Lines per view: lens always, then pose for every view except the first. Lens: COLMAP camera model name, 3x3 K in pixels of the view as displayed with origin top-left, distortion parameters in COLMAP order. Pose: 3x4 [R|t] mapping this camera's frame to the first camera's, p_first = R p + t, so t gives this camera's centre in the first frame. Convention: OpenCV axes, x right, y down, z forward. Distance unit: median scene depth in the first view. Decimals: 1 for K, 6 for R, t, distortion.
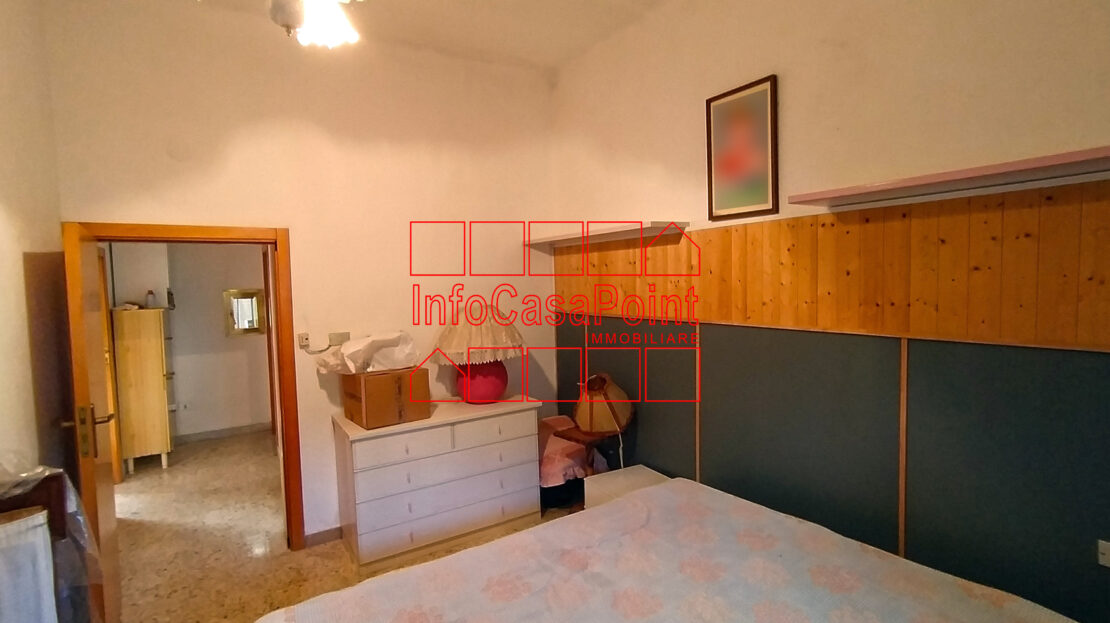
lens RADIAL K [[529.3, 0, 580.6], [0, 529.3, 312.1], [0, 0, 1]] dist [-0.041983, 0.024157]
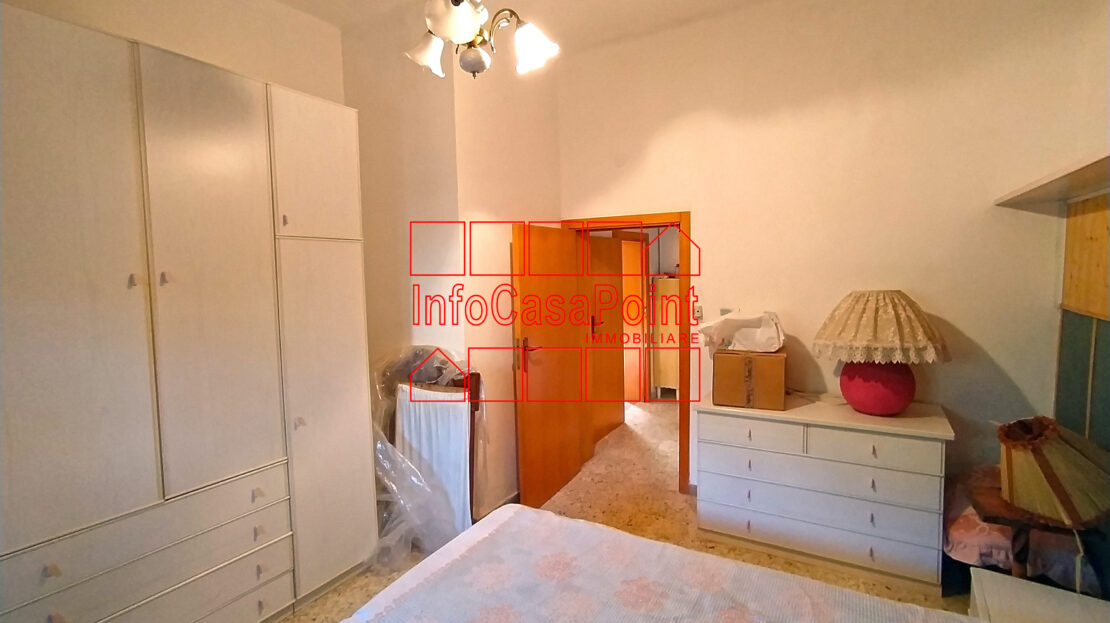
lens RADIAL K [[529.3, 0, 580.6], [0, 529.3, 312.1], [0, 0, 1]] dist [-0.041983, 0.024157]
pose [[0.392153, 0.091920, -0.915296, 0.380255], [-0.035949, 0.995766, 0.084599, -0.031238], [0.919197, -0.000271, 0.393797, 0.322158]]
